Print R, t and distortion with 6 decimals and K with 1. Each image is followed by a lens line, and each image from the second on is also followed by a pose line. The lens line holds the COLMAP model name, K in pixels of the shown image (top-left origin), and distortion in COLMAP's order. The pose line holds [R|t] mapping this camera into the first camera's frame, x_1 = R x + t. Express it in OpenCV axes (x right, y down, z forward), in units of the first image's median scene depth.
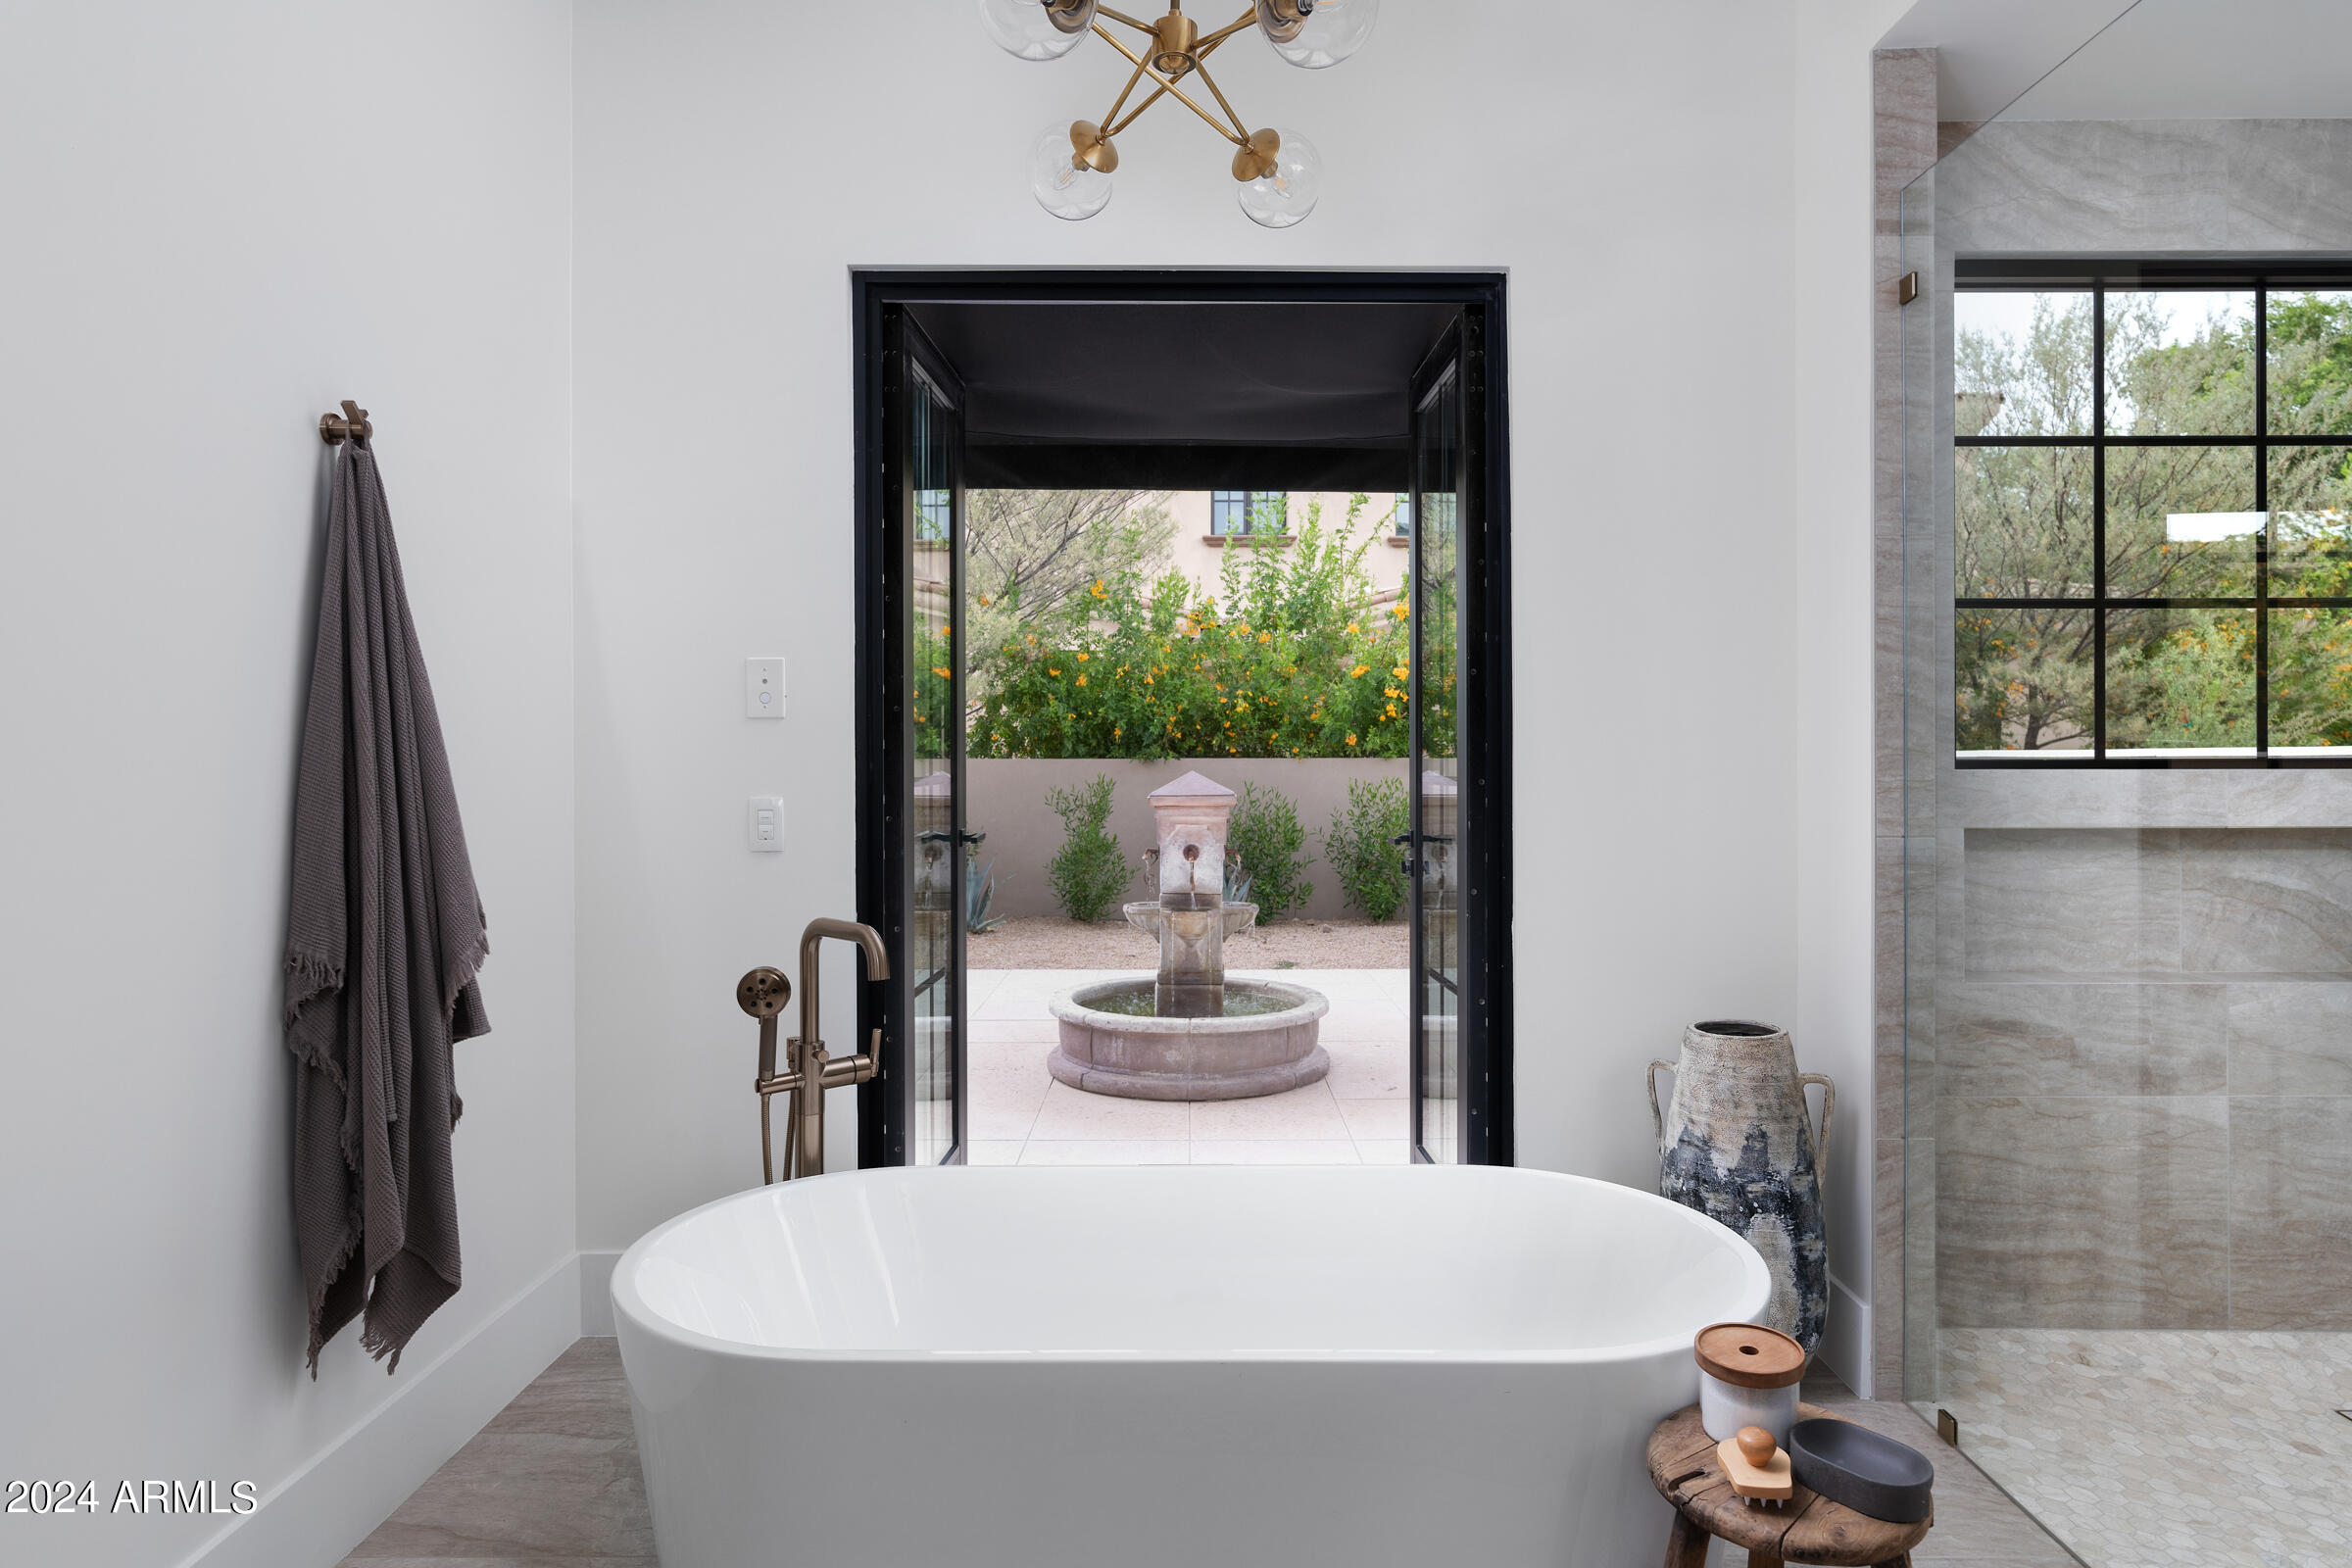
lens RADIAL K [[1297.3, 0, 1167.6], [0, 1297.3, 776.1], [0, 0, 1]] dist [-0.001735, 0.000104]
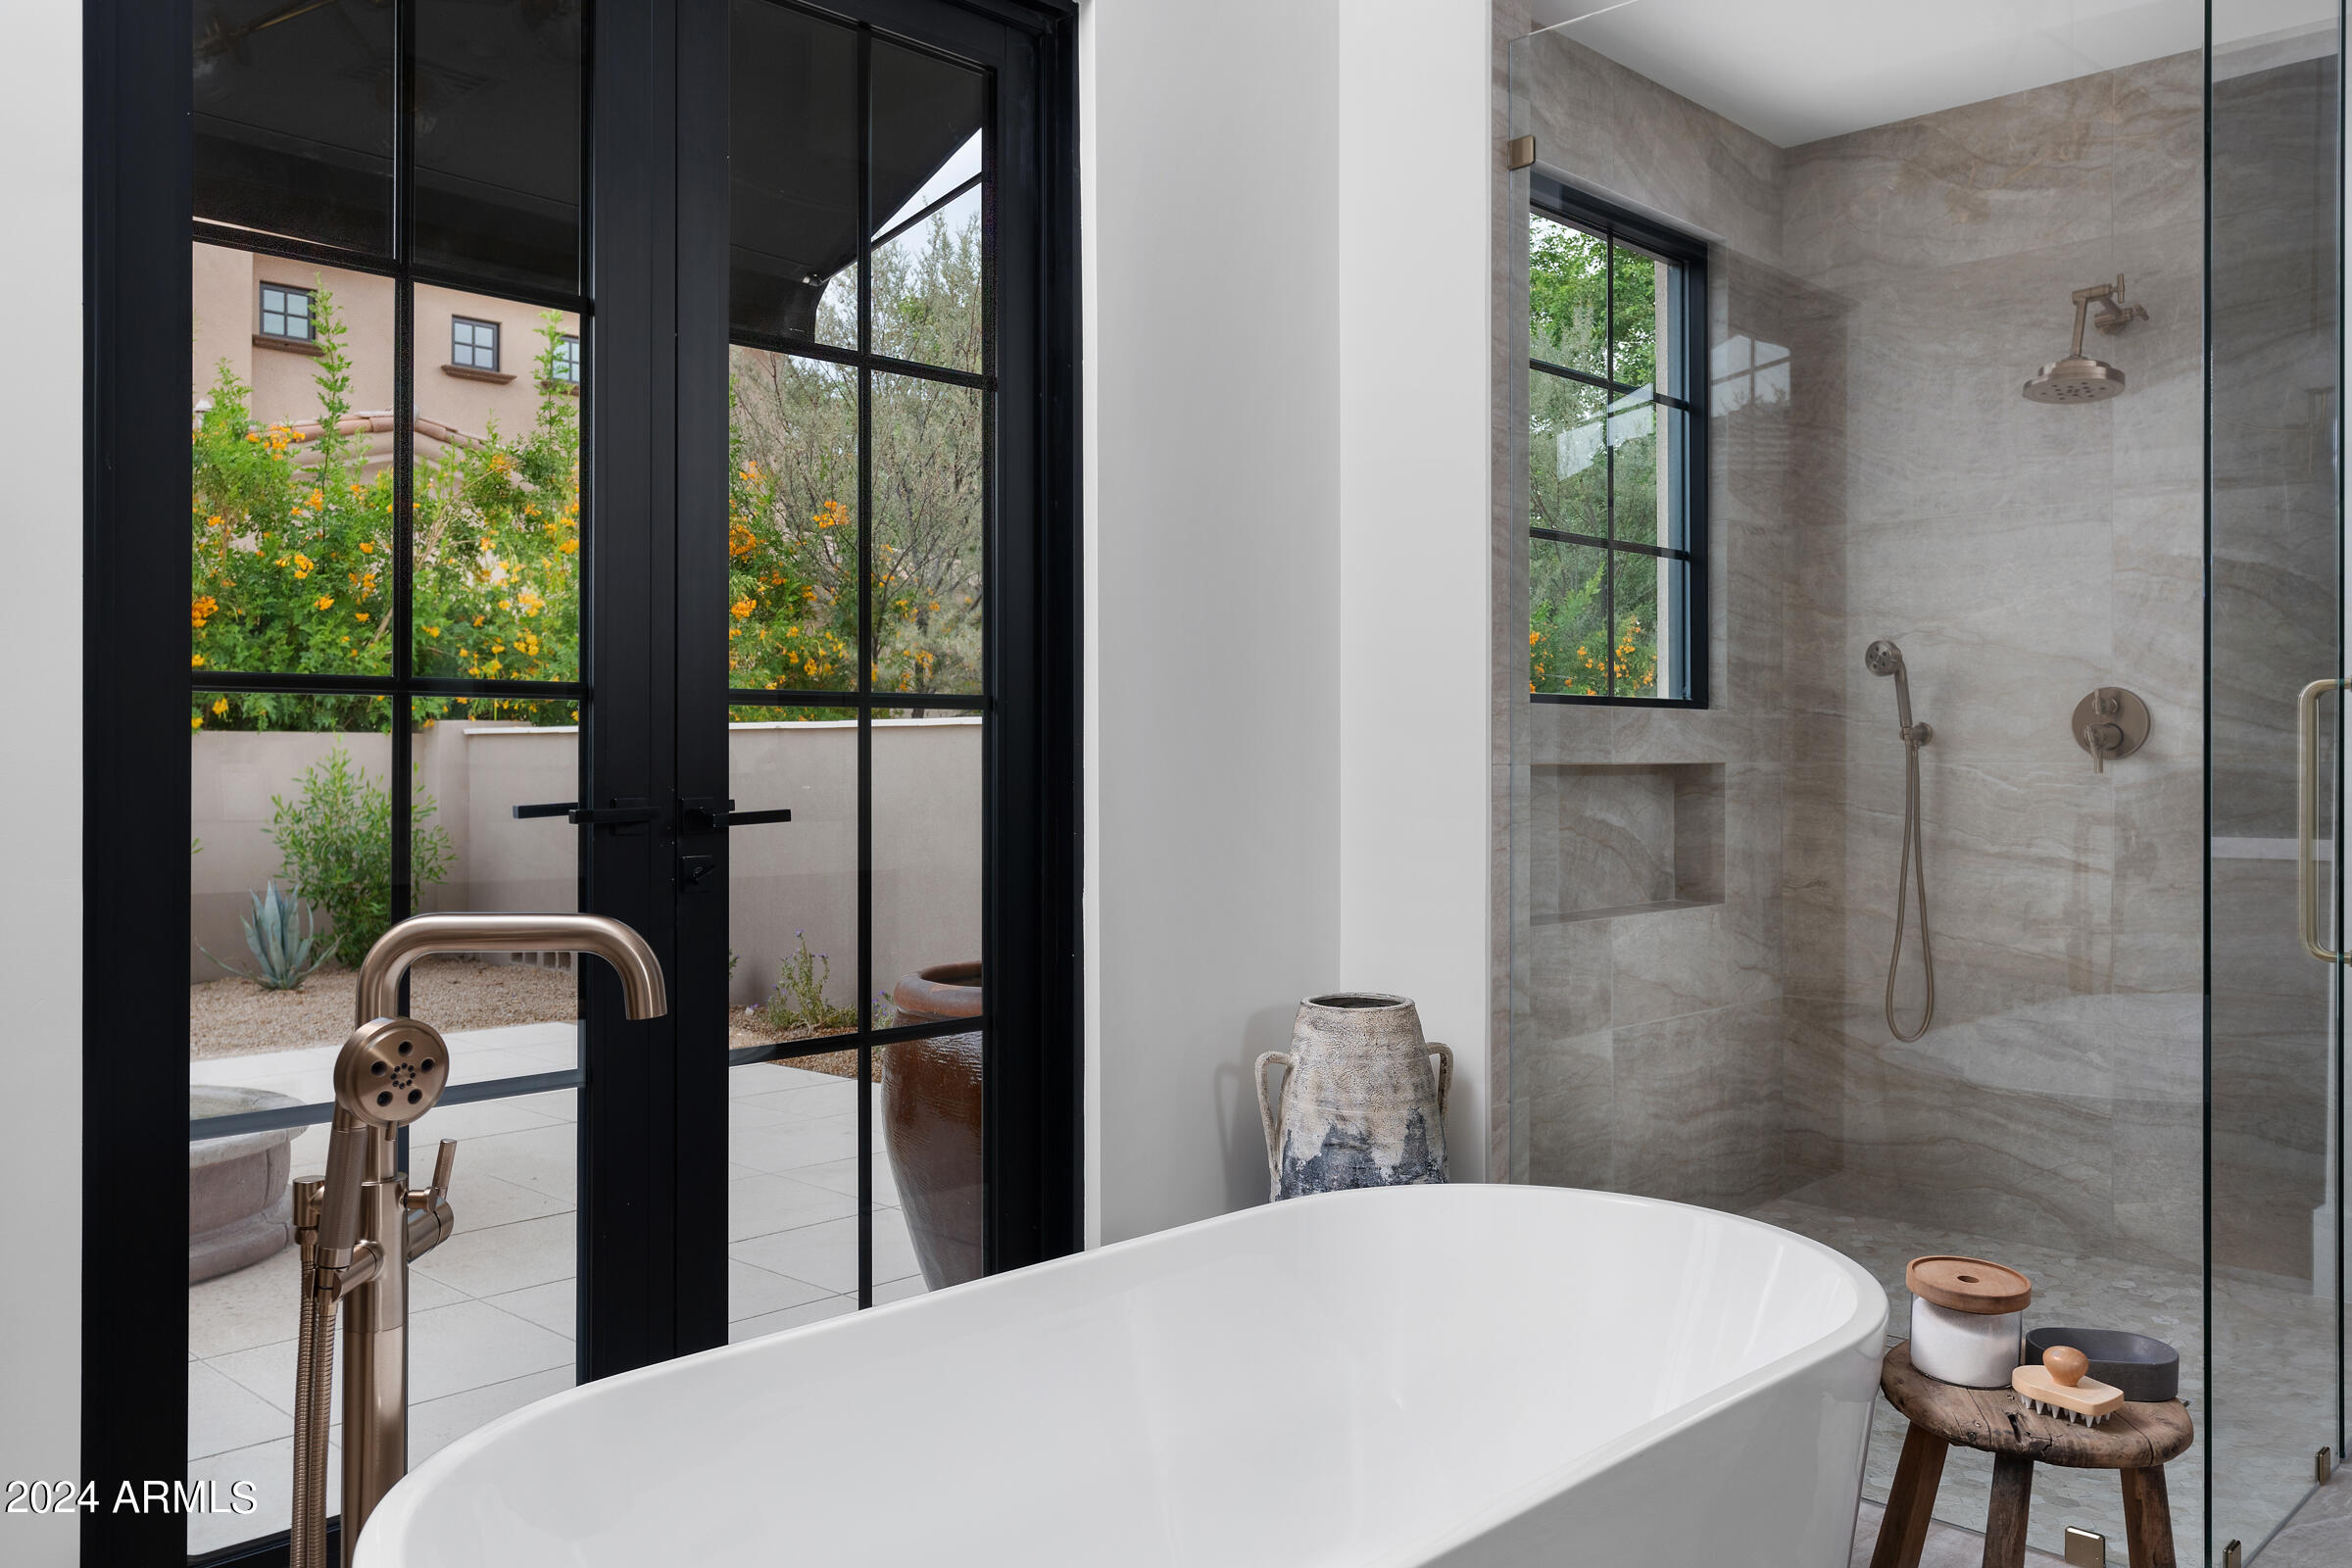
lens RADIAL K [[1815.4, 0, 1174.0], [0, 1815.4, 762.2], [0, 0, 1]] dist [-0.001549, 0.001987]
pose [[0.703670, 0.001186, 0.710526, -0.484303], [0.001849, 0.999992, -0.003500, 0.048756], [-0.710525, 0.003776, 0.703662, 0.282700]]
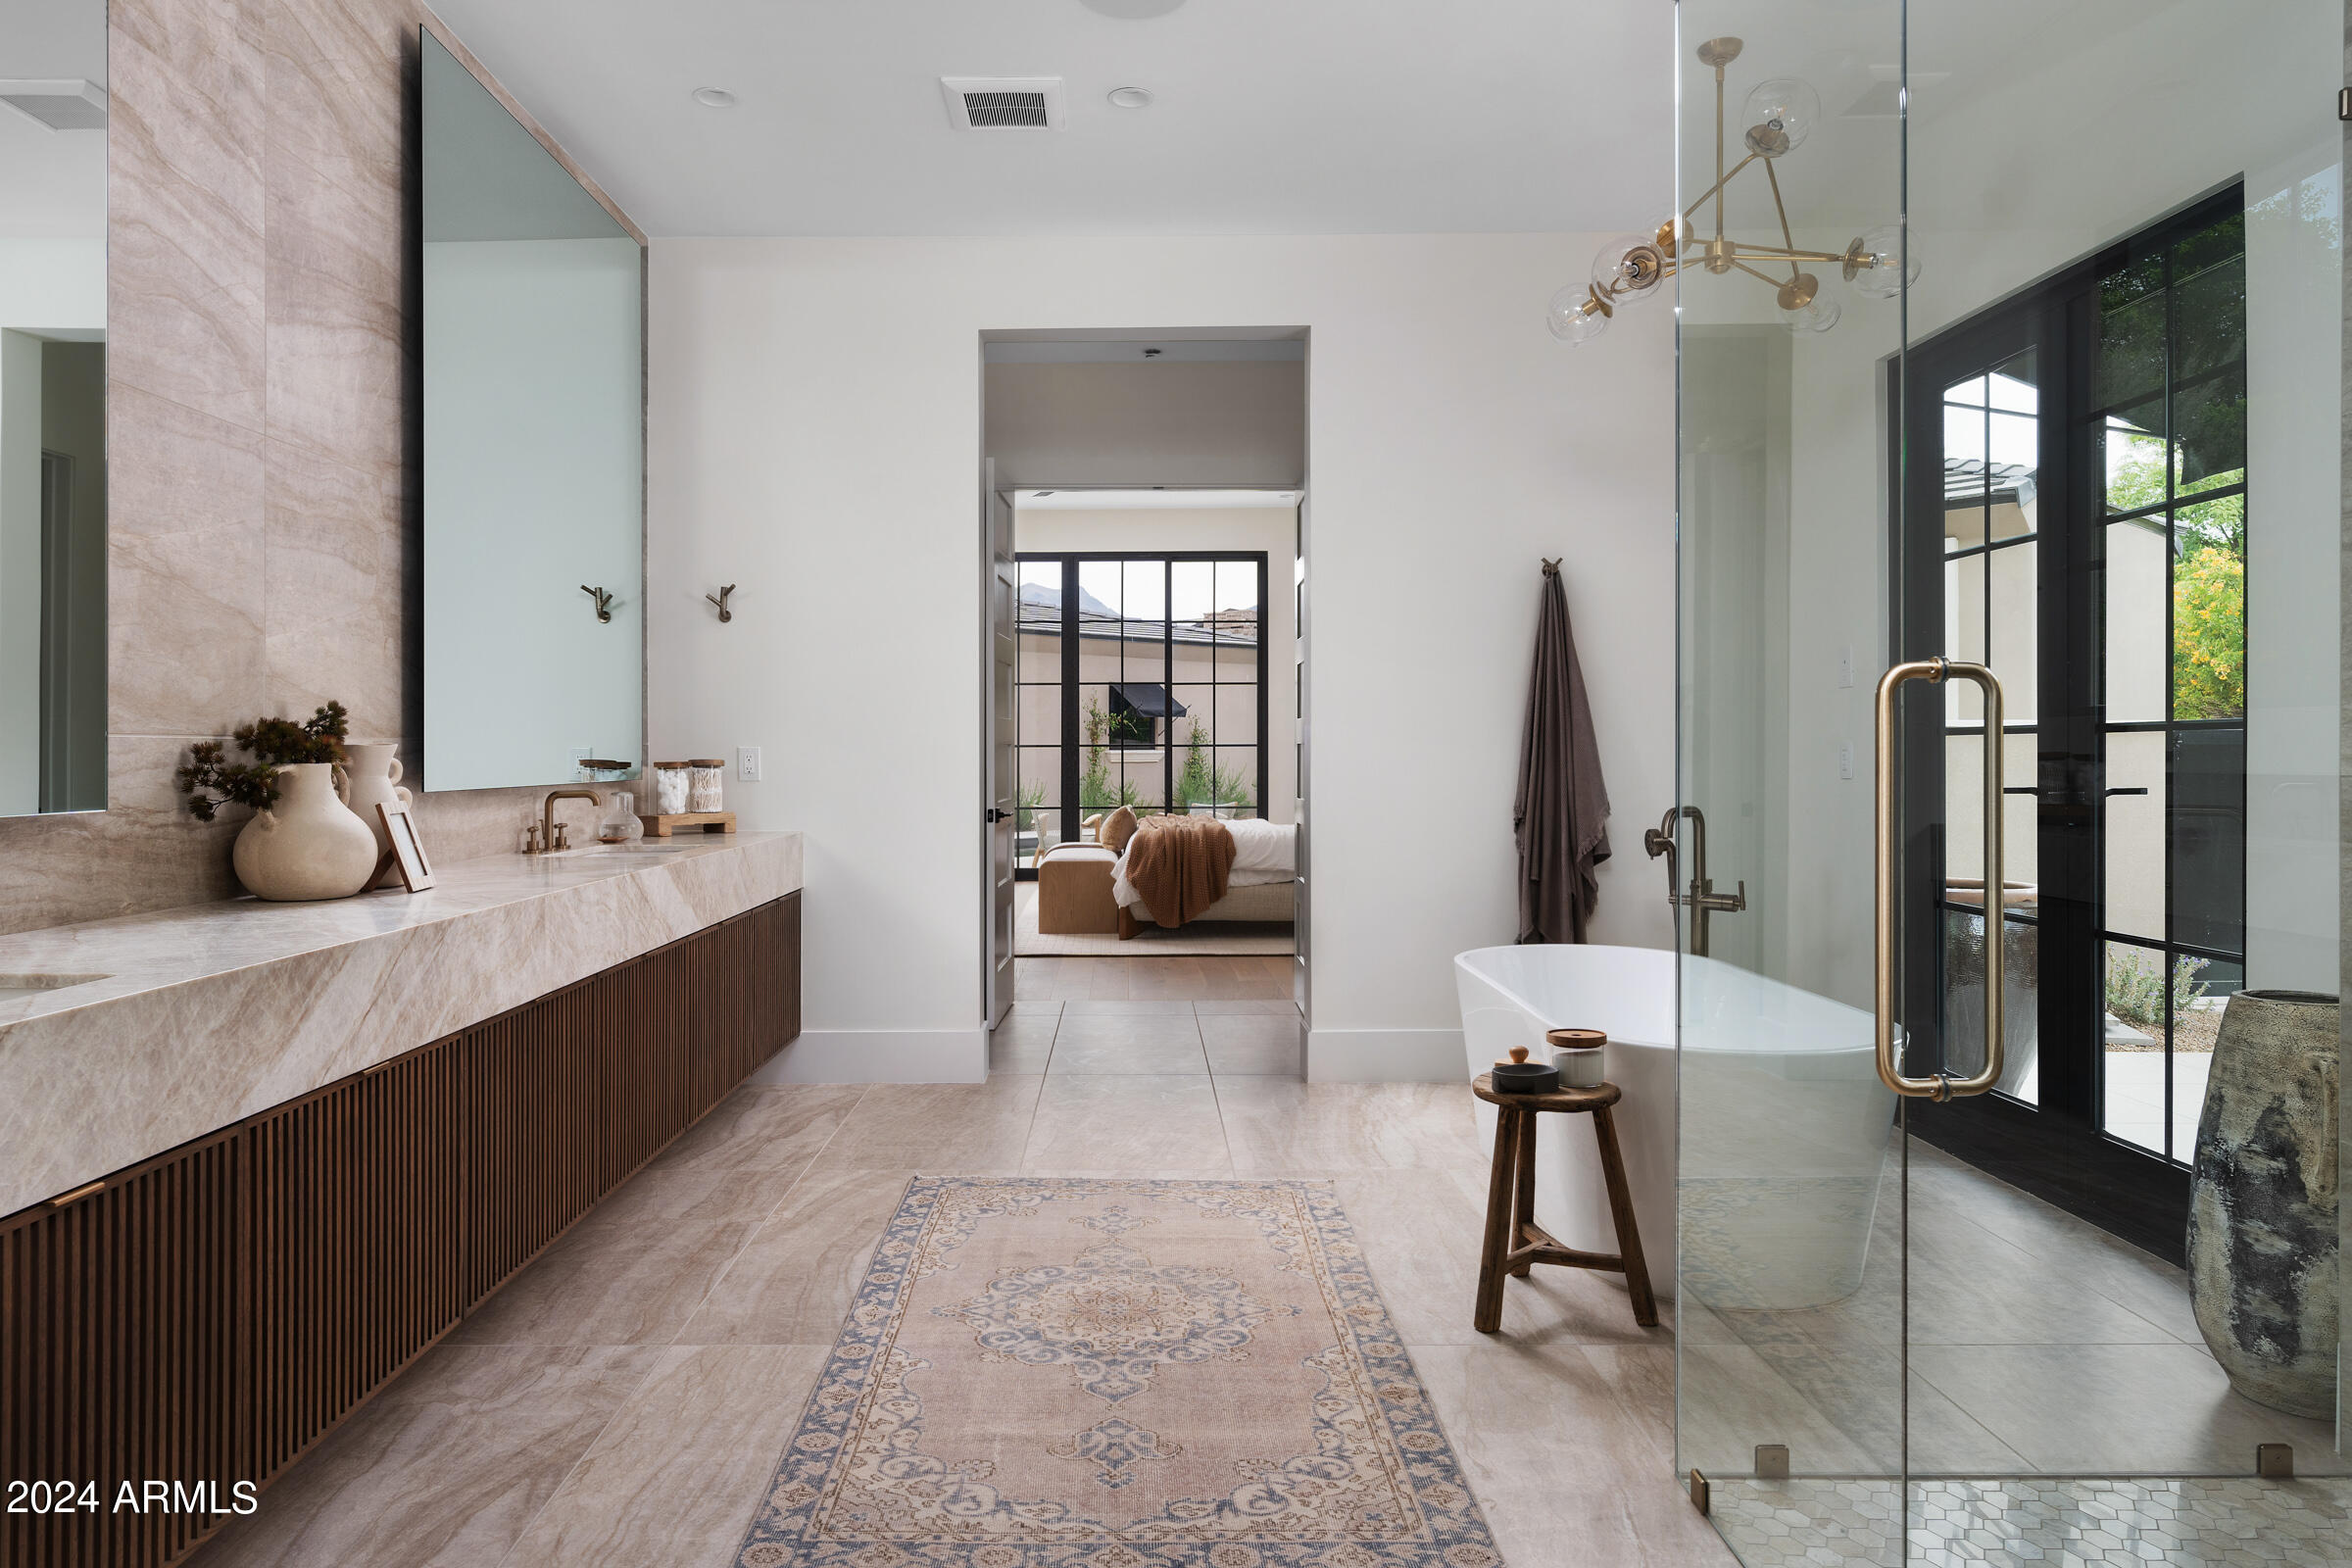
lens RADIAL K [[1445.1, 0, 1233.2], [0, 1445.1, 770.2], [0, 0, 1]] dist [0.002572, -0.000241]
pose [[0.065122, 0.015543, -0.997756, 1.426903], [-0.000084, 0.999879, 0.015570, 0.026240], [0.997877, -0.000930, 0.065116, 0.226921]]
